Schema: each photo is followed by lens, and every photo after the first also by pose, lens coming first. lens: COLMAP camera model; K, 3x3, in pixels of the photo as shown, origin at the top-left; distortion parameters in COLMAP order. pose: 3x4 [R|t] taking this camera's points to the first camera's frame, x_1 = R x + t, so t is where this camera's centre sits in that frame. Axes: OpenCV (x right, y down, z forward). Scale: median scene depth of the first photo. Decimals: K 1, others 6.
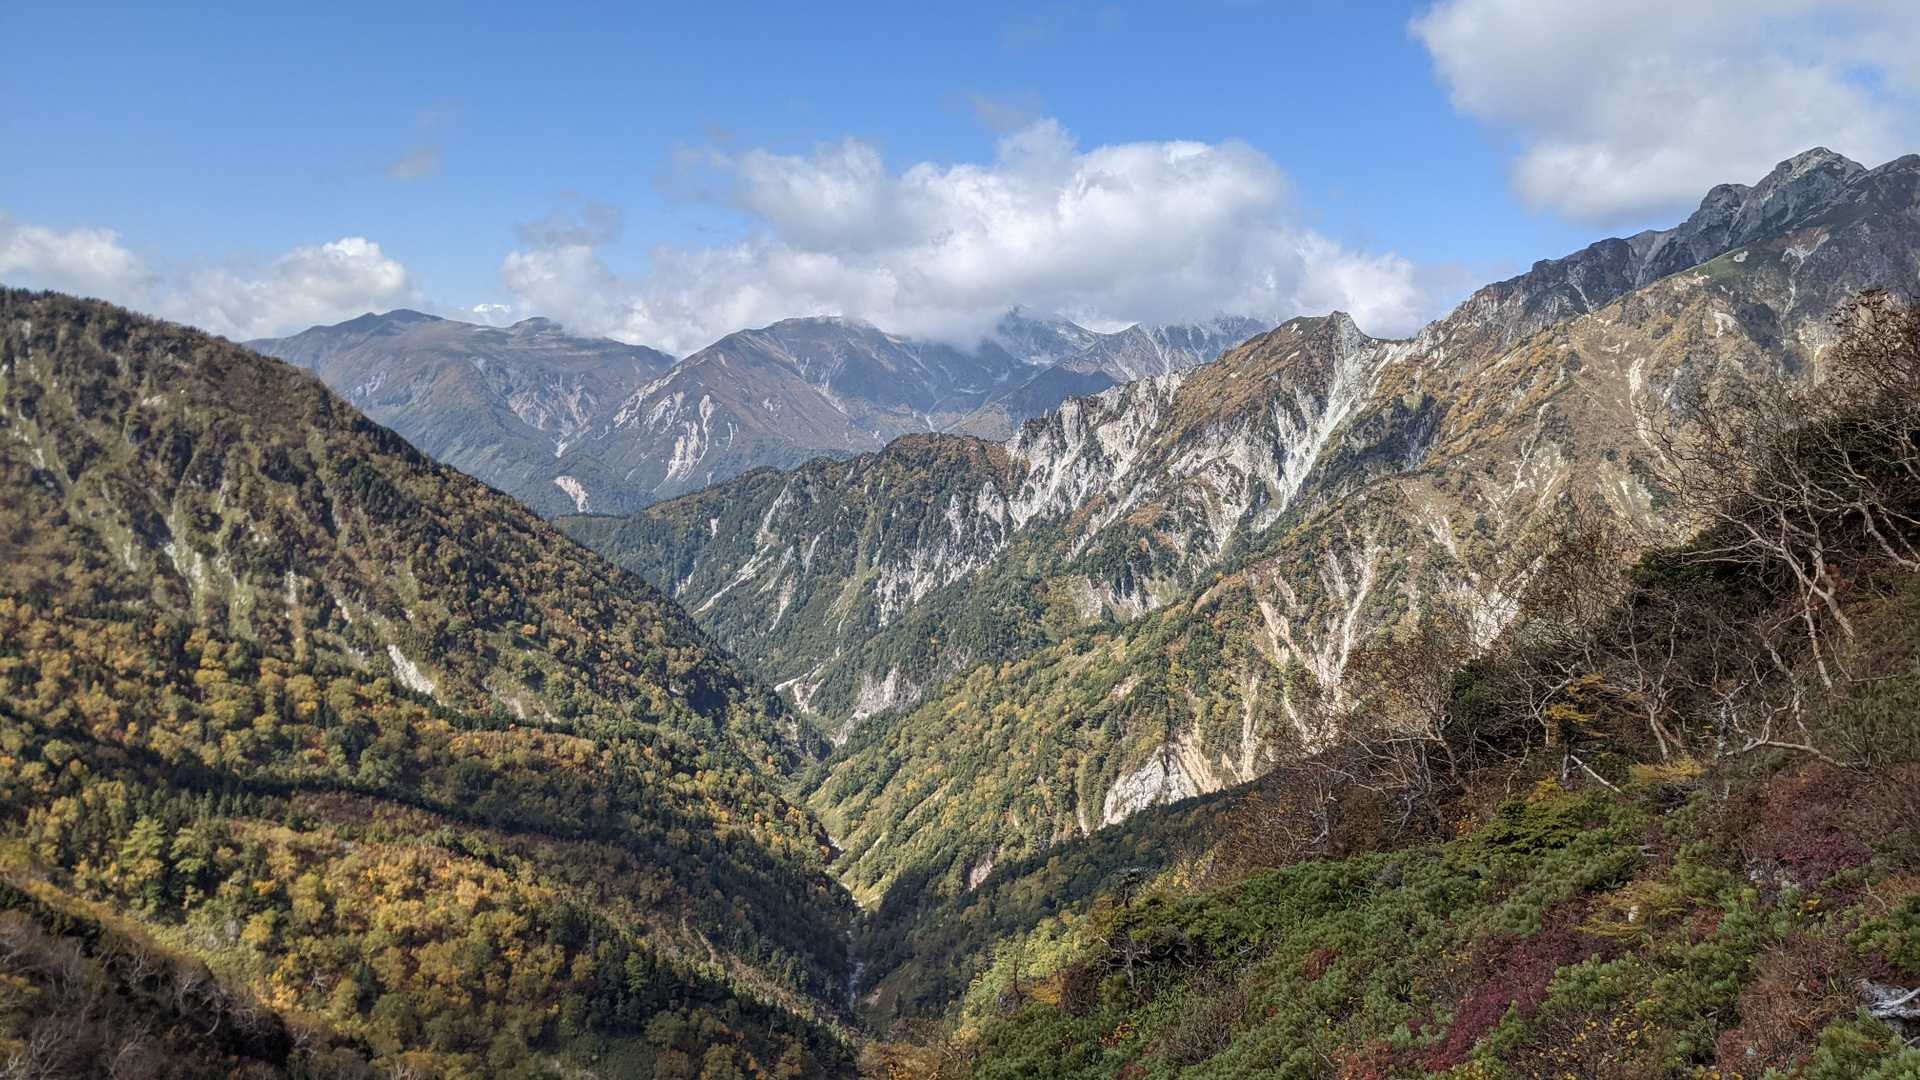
lens RADIAL K [[1509.7, 0, 980.0], [0, 1509.7, 545.0], [0, 0, 1]] dist [0.134782, -0.325371]
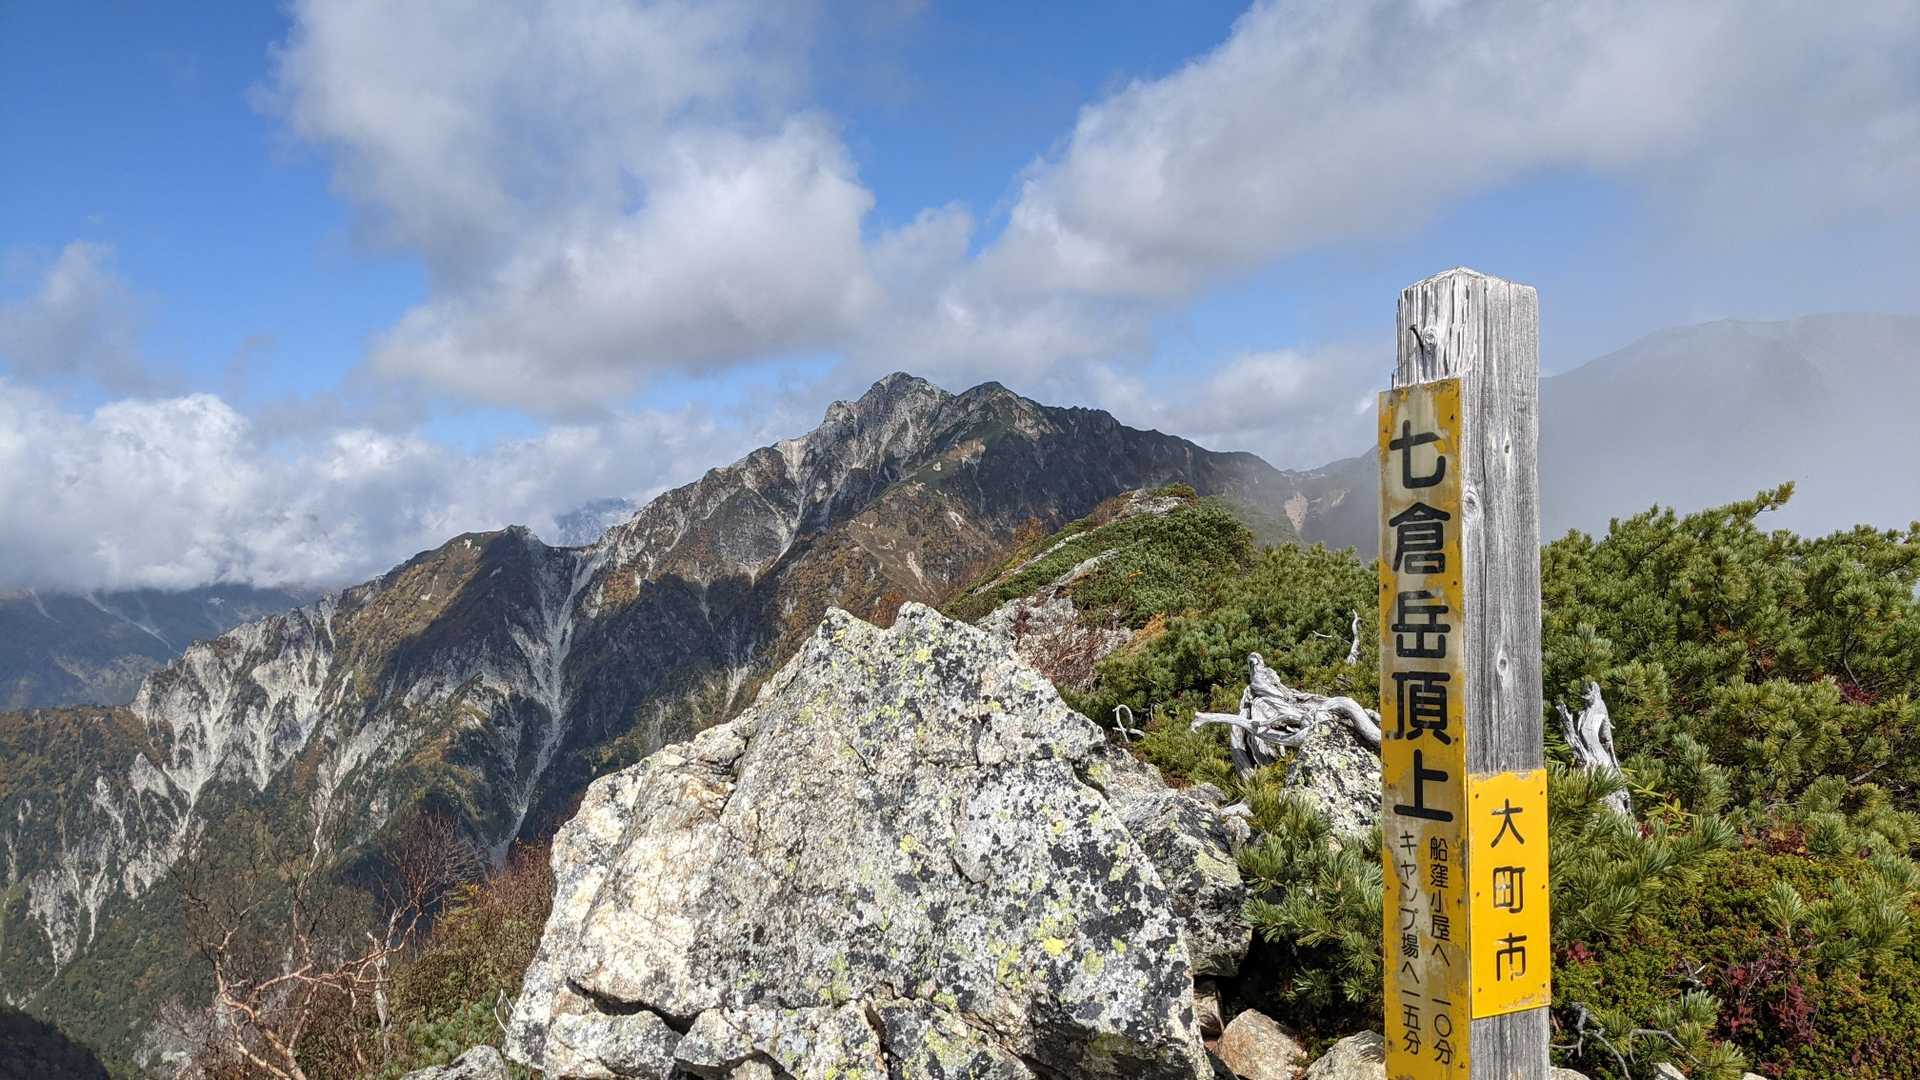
lens RADIAL K [[1514.8, 0, 960.0], [0, 1514.8, 540.0], [0, 0, 1]] dist [0.053342, -0.091895]
pose [[0.718372, -0.103176, 0.687965, -0.254818], [0.175726, 0.983782, -0.035952, -0.050146], [-0.673099, 0.146721, 0.724853, 0.037661]]
